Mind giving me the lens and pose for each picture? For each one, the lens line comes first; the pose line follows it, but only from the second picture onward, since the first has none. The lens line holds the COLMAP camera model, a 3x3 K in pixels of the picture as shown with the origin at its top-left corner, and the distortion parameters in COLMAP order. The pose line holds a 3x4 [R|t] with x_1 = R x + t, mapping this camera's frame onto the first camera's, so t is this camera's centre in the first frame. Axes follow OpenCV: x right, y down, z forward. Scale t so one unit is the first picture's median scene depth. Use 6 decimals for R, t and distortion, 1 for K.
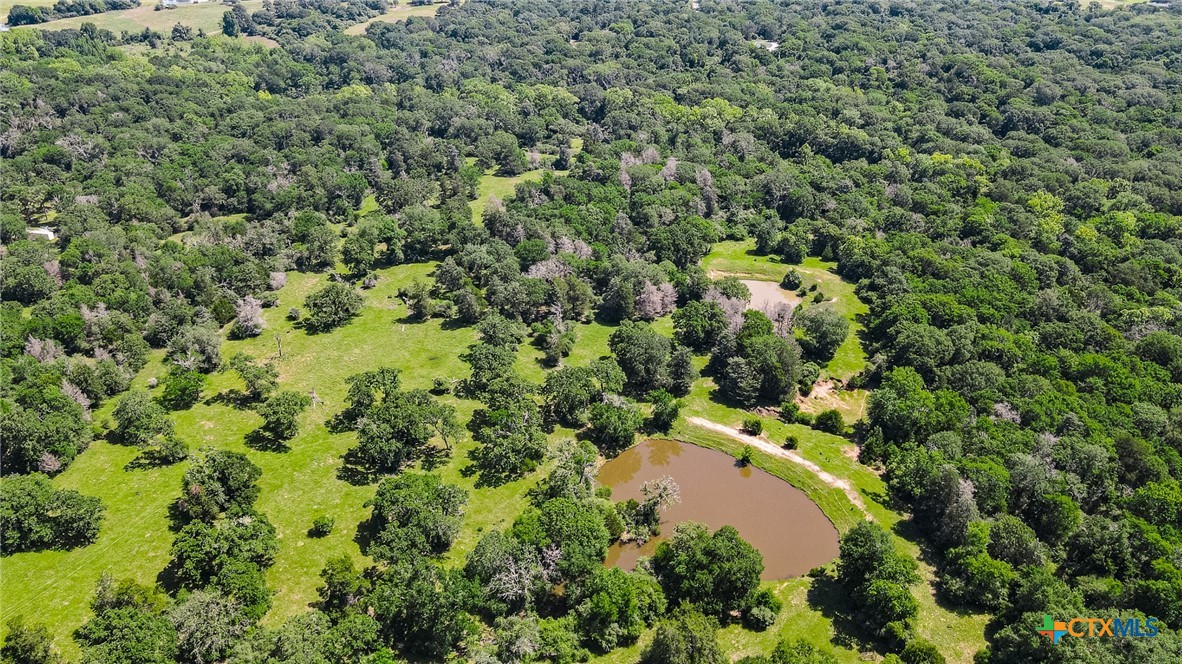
lens RADIAL K [[891.8, 0, 590.9], [0, 891.8, 332.6], [0, 0, 1]] dist [0.005163, 0.000422]
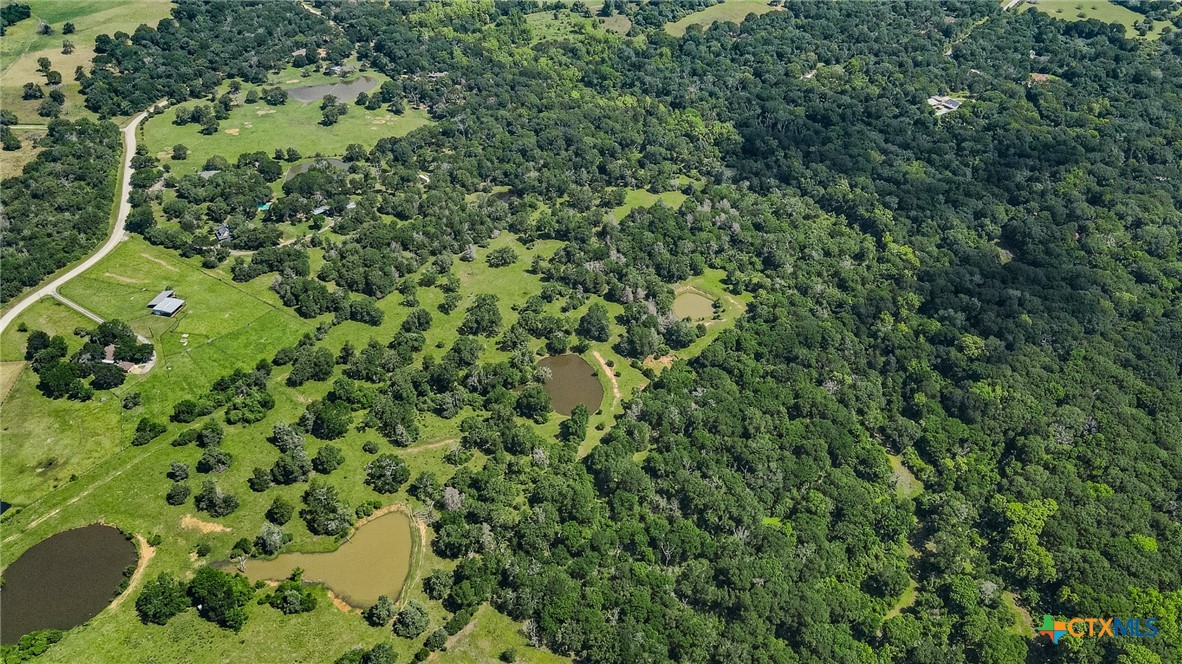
lens RADIAL K [[891.8, 0, 591.3], [0, 891.8, 331.7], [0, 0, 1]] dist [0.005163, 0.000422]
pose [[0.855420, 0.311453, -0.413829, 1.091223], [-0.238836, 0.946178, 0.218412, -0.479802], [0.459581, -0.087997, 0.883766, -1.120184]]
